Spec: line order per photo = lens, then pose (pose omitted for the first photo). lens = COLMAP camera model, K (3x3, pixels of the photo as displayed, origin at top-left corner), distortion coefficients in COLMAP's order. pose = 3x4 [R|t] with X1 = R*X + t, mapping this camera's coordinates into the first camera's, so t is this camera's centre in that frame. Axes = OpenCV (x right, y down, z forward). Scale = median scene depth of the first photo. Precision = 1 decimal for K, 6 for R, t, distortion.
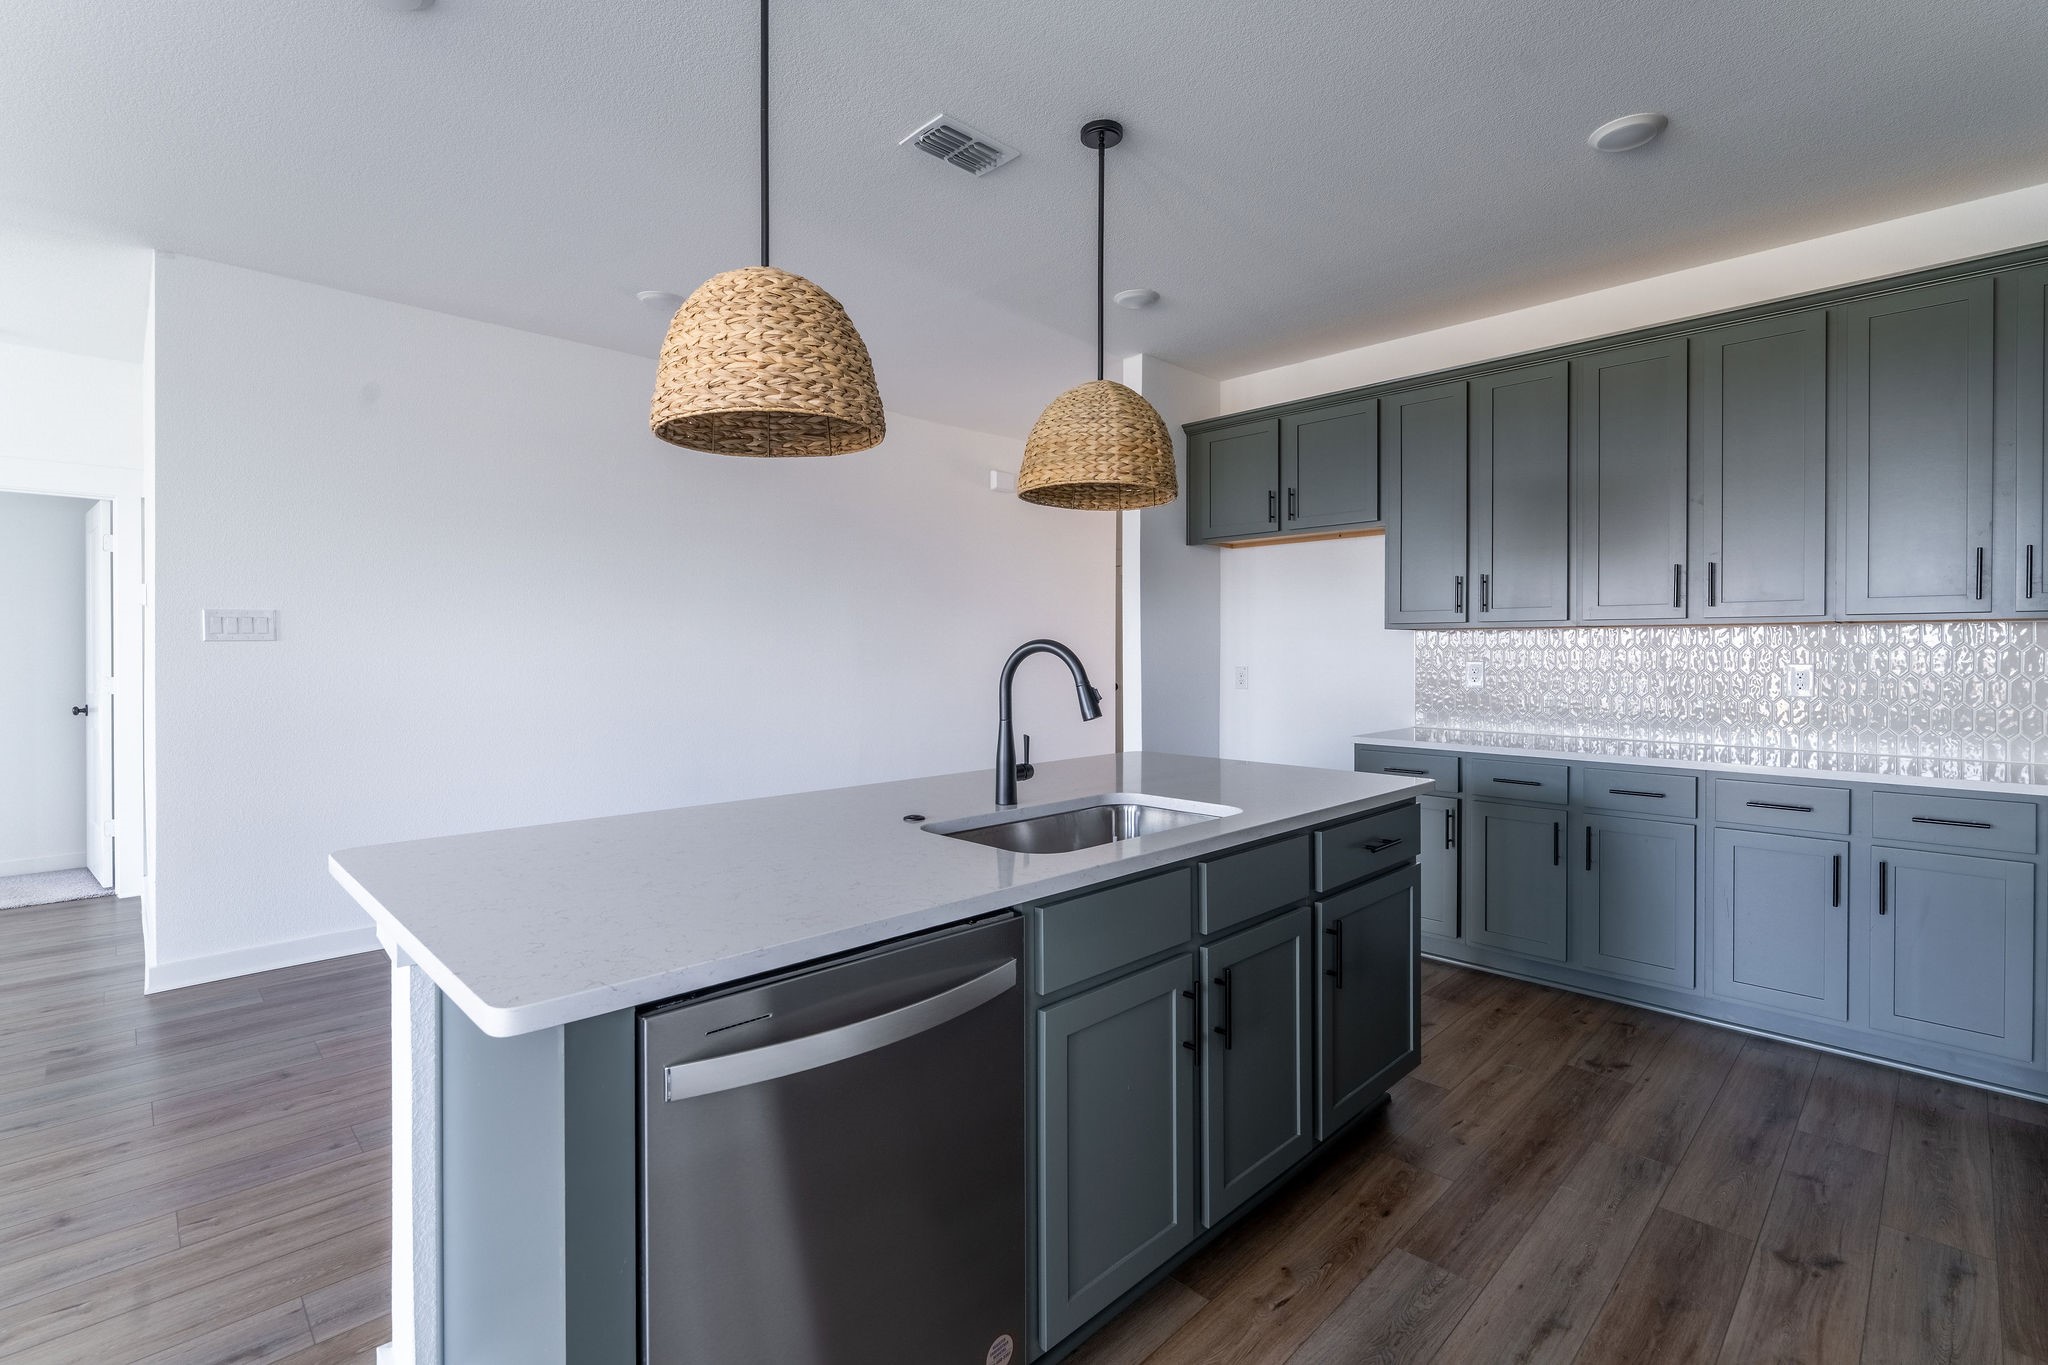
lens RADIAL K [[915.0, 0, 1020.0], [0, 915.0, 653.5], [0, 0, 1]] dist [-0.005166, -0.000303]
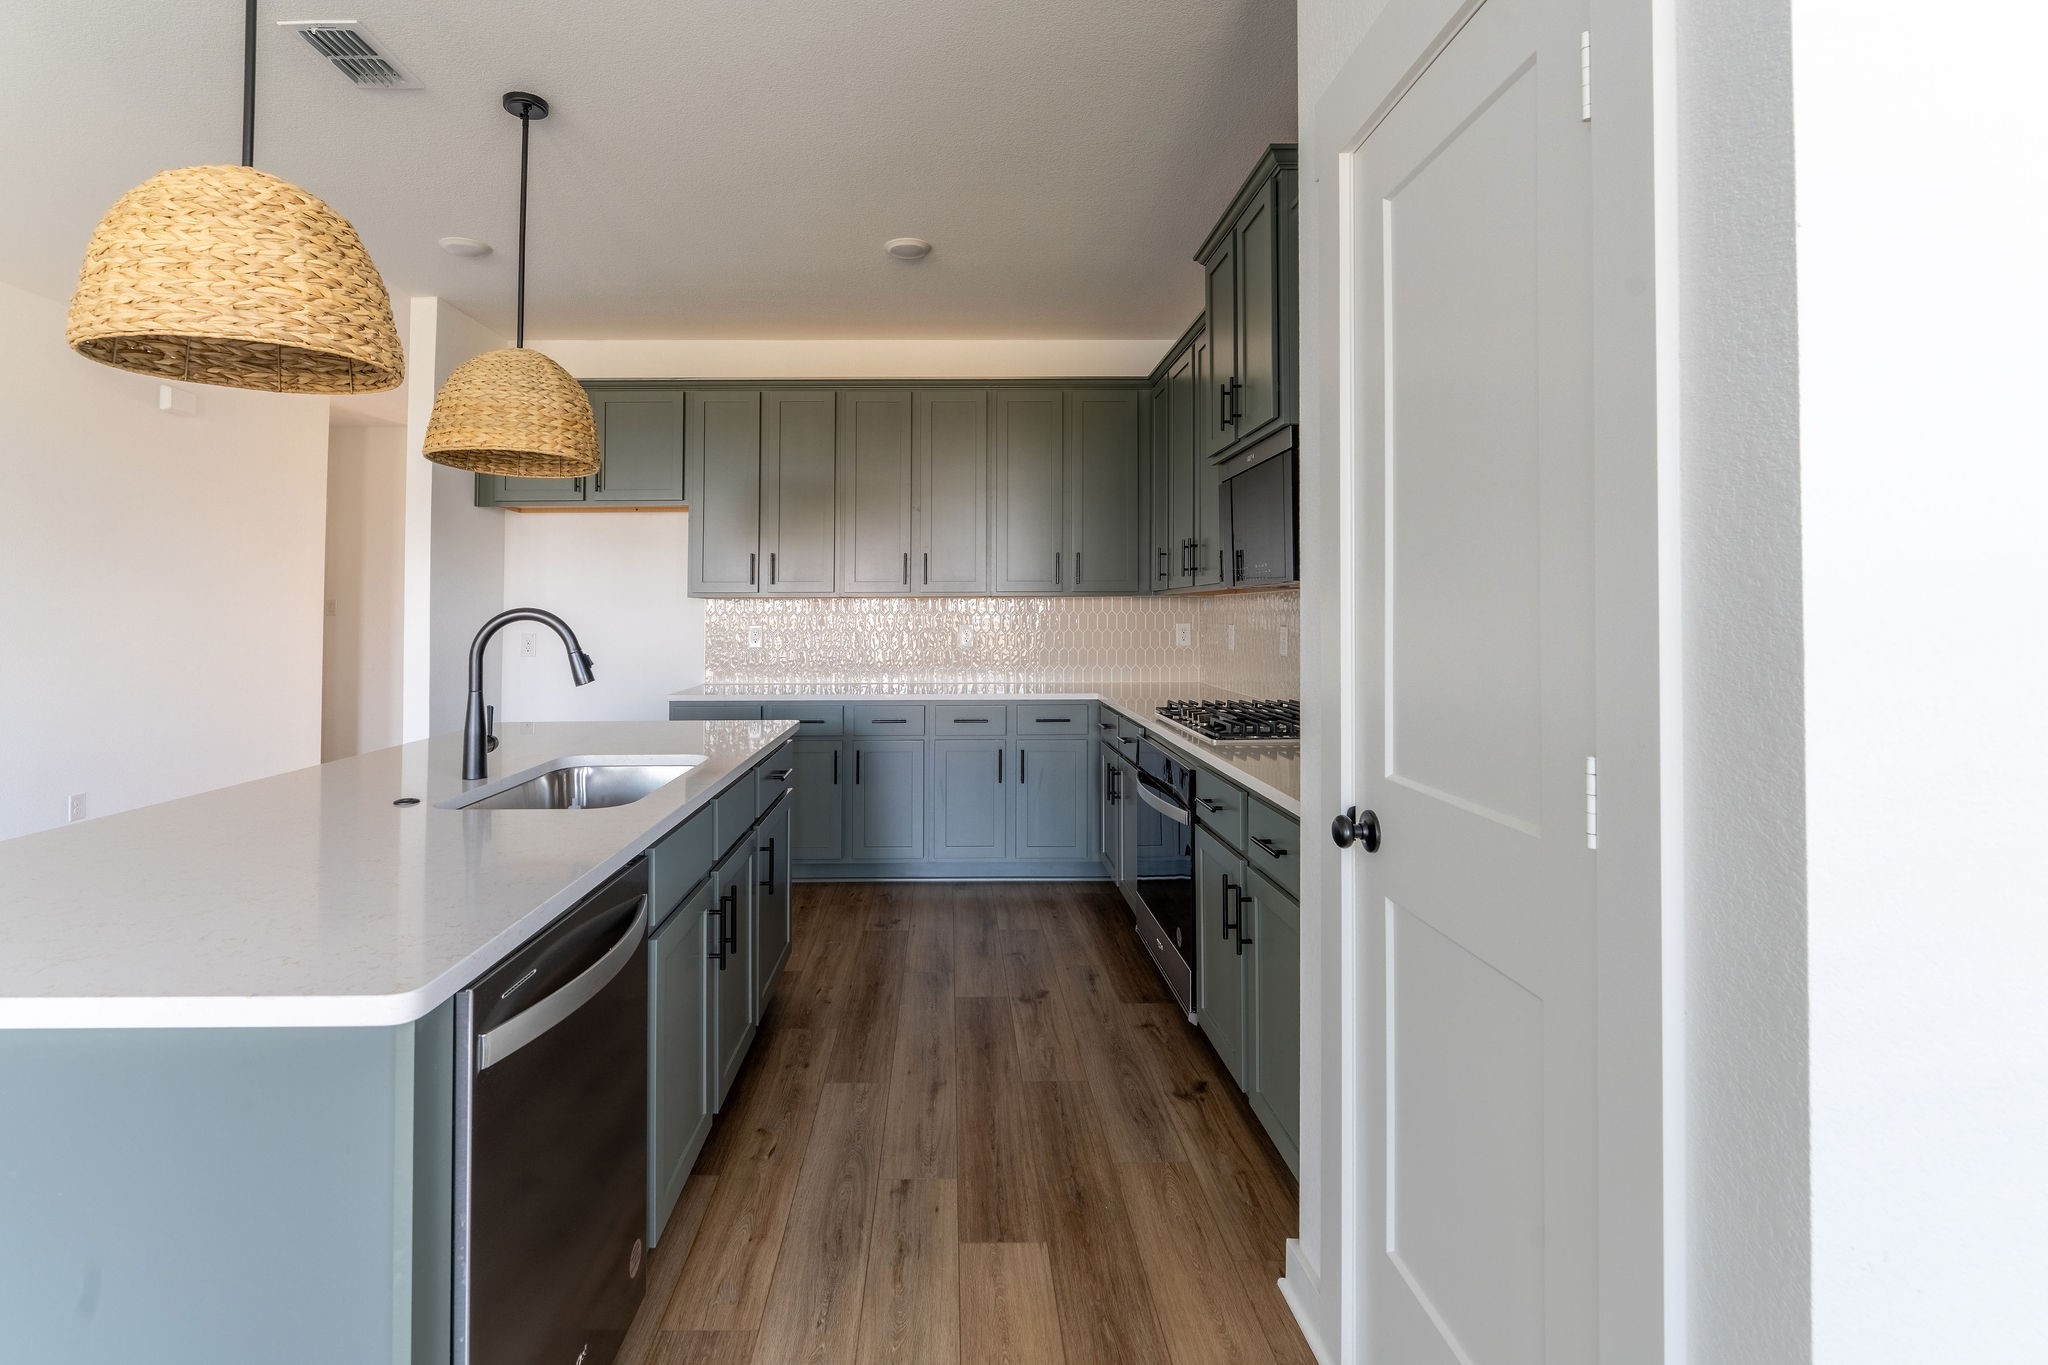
lens RADIAL K [[915.0, 0, 963.4], [0, 915.0, 595.6], [0, 0, 1]] dist [-0.005166, -0.000303]
pose [[0.697377, 0.011388, 0.716614, -0.313289], [0.007037, 0.999717, -0.022736, -0.002316], [-0.716670, 0.020899, 0.697100, -0.039109]]
